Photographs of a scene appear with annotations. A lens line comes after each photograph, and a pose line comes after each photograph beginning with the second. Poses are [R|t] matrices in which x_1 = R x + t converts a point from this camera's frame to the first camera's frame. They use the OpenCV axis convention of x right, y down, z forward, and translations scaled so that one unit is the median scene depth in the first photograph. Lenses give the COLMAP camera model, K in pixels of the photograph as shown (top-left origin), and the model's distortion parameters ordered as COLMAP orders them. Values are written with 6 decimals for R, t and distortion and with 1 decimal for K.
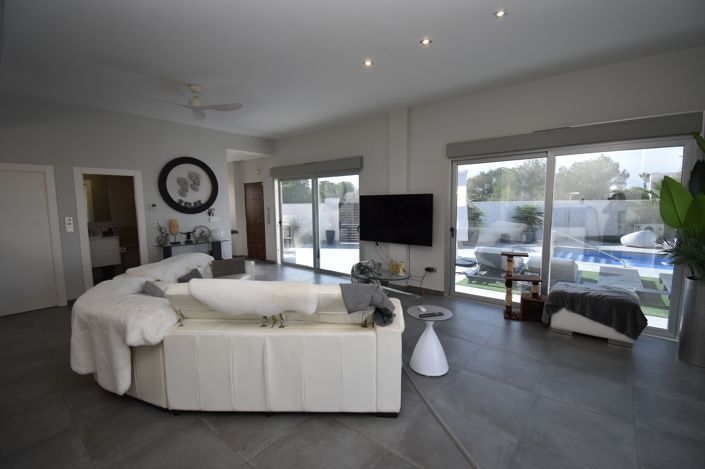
lens RADIAL K [[308.0, 0, 354.0], [0, 308.0, 235.6], [0, 0, 1]] dist [0.026089, -0.031606]
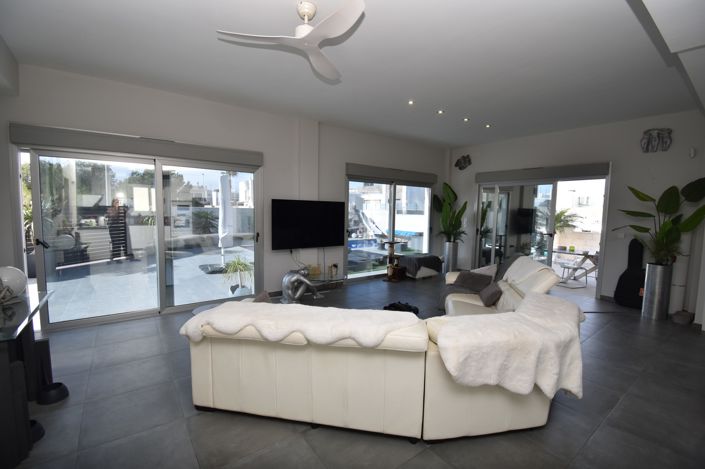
lens RADIAL K [[308.0, 0, 354.0], [0, 308.0, 235.6], [0, 0, 1]] dist [0.026089, -0.031606]
pose [[0.232005, -0.067899, 0.970342, -0.825308], [0.085446, 0.995127, 0.049204, -0.054092], [-0.968954, 0.071496, 0.236676, 0.619407]]
